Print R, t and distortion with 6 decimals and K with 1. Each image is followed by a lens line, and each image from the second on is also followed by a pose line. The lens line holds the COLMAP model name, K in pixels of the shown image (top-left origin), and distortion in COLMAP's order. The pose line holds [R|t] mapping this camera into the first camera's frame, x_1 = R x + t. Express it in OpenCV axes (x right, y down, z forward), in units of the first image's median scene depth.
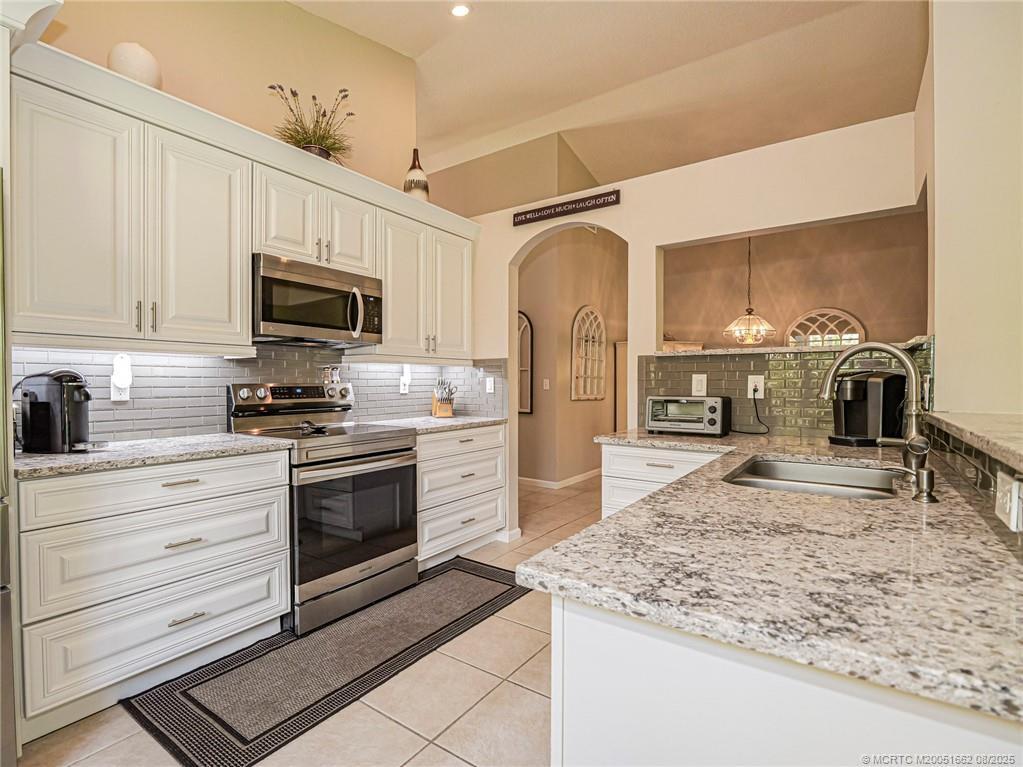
lens RADIAL K [[509.4, 0, 479.9], [0, 509.4, 381.6], [0, 0, 1]] dist [-0.018354, 0.000475]
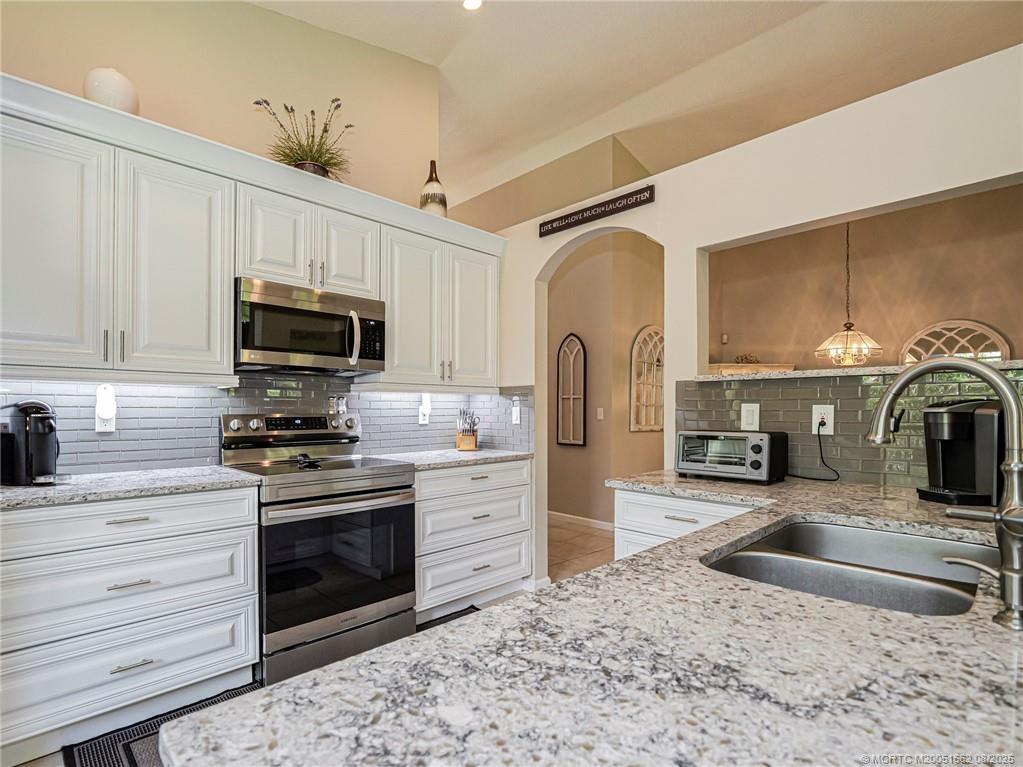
lens RADIAL K [[509.4, 0, 485.6], [0, 509.4, 402.9], [0, 0, 1]] dist [-0.018354, 0.000475]
pose [[0.983616, -0.002226, -0.180260, 0.175028], [0.000246, 0.999939, -0.011007, -0.006906], [0.180274, 0.010782, 0.983557, 0.143307]]
